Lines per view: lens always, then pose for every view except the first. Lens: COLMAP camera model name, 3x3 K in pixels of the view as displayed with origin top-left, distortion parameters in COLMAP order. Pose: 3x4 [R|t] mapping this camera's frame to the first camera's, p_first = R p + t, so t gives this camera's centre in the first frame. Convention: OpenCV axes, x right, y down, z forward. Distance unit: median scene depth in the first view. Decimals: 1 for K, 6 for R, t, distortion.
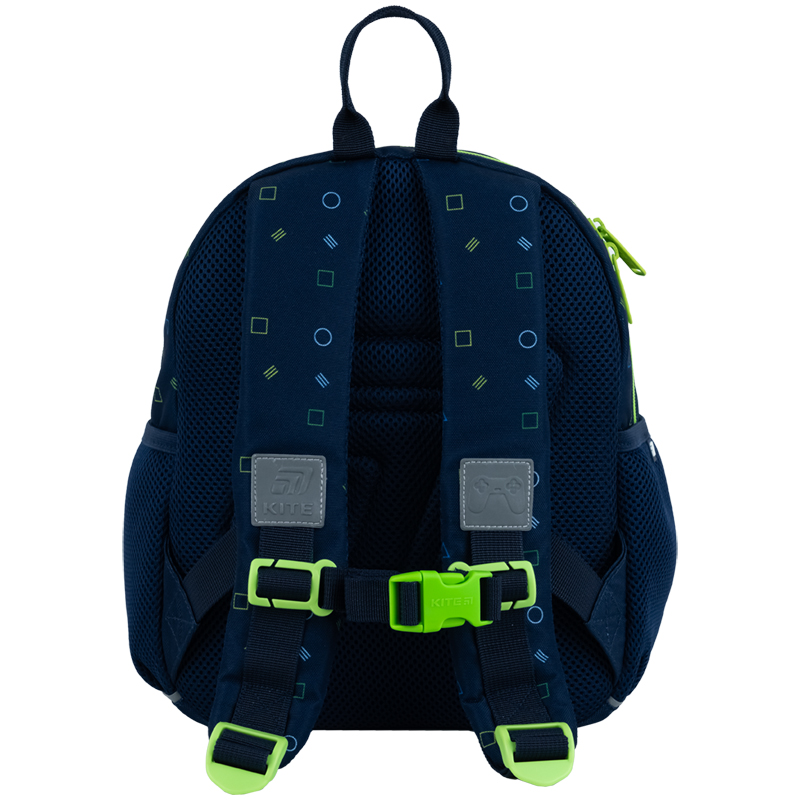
lens RADIAL K [[2038.6, 0, 402.6], [0, 2038.6, 398.3], [0, 0, 1]] dist [0.031736, 0.000000]
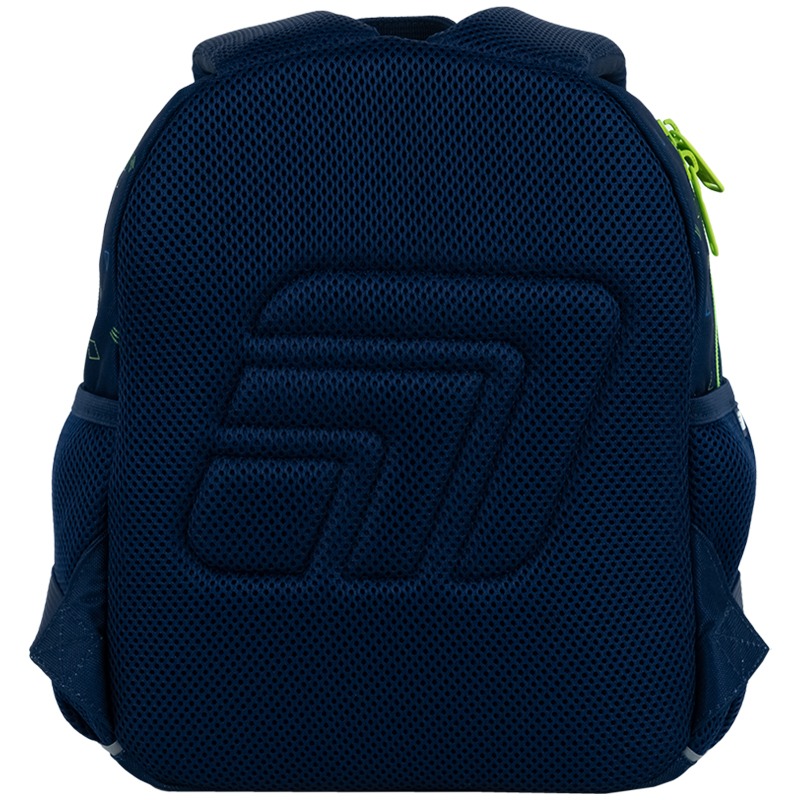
lens RADIAL K [[2038.6, 0, 396.8], [0, 2038.6, 402.8], [0, 0, 1]] dist [0.031736, 0.000000]
pose [[0.999475, 0.009657, 0.030915, -0.030159], [-0.011152, 0.998760, 0.048529, -0.018664], [-0.030408, -0.048848, 0.998343, 0.235700]]
